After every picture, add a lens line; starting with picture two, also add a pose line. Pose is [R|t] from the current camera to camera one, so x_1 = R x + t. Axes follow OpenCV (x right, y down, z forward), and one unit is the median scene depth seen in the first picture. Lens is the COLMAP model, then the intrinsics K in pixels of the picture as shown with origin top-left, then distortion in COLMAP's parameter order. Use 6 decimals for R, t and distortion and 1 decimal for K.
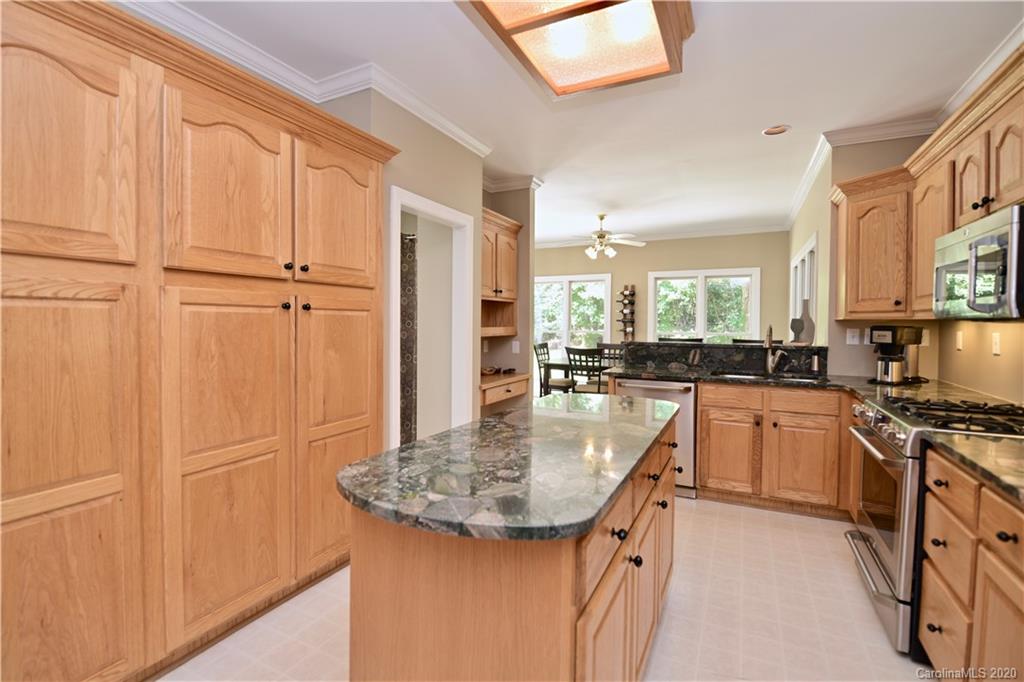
lens RADIAL K [[462.2, 0, 507.9], [0, 462.2, 333.4], [0, 0, 1]] dist [-0.004108, -0.003977]
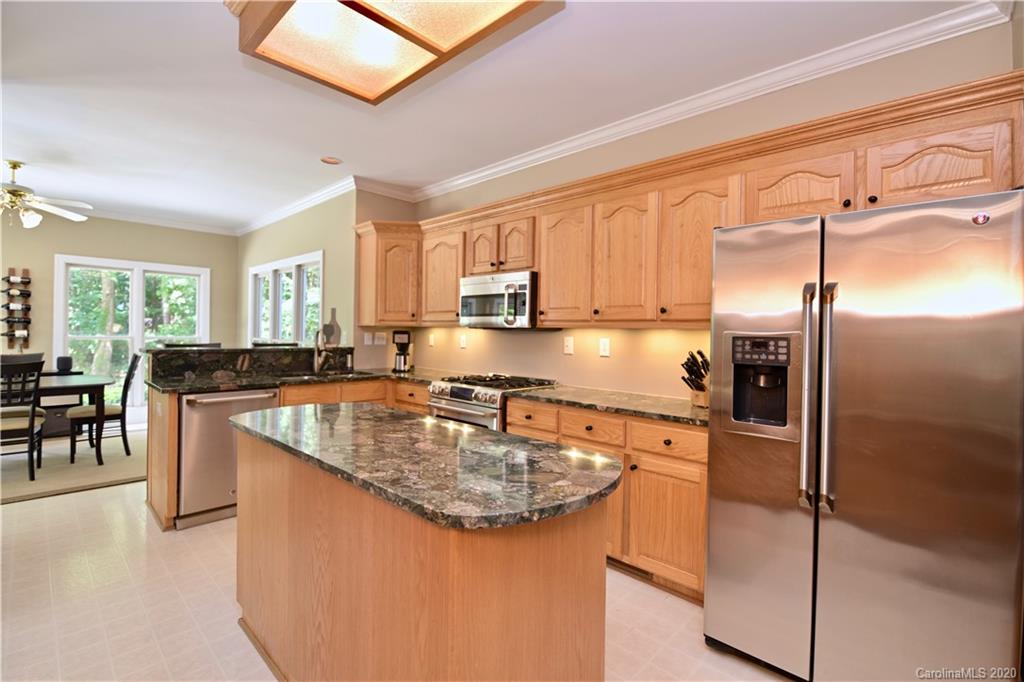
lens RADIAL K [[462.2, 0, 509.6], [0, 462.2, 332.0], [0, 0, 1]] dist [-0.004108, -0.003977]
pose [[0.293169, -0.001917, 0.956059, -0.379501], [0.008611, 0.999963, -0.000636, -0.007730], [-0.956022, 0.008419, 0.293175, 0.227788]]
